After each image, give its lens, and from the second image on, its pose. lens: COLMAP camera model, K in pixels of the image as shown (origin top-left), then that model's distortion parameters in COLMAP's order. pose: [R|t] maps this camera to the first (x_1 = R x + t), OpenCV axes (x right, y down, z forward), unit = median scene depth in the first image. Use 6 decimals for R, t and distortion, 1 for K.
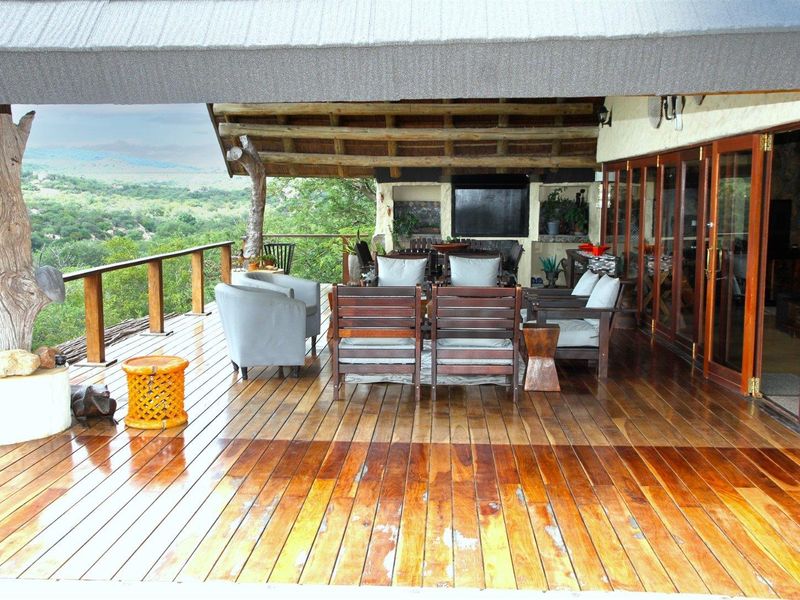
lens RADIAL K [[879.1, 0, 400.0], [0, 879.1, 300.0], [0, 0, 1]] dist [0.005733, -0.000453]
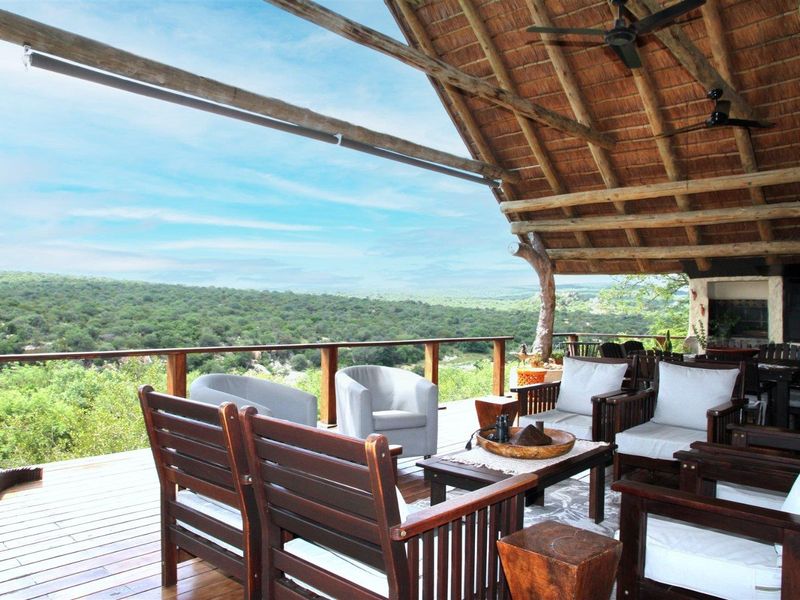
lens RADIAL K [[599.8, 0, 400.0], [0, 599.8, 300.0], [0, 0, 1]] dist [-0.116540, 0.079758]
pose [[0.768883, -0.003187, -0.639382, 0.136995], [-0.087358, 0.990087, -0.109987, -0.021953], [0.633394, 0.140422, 0.760982, 0.387984]]
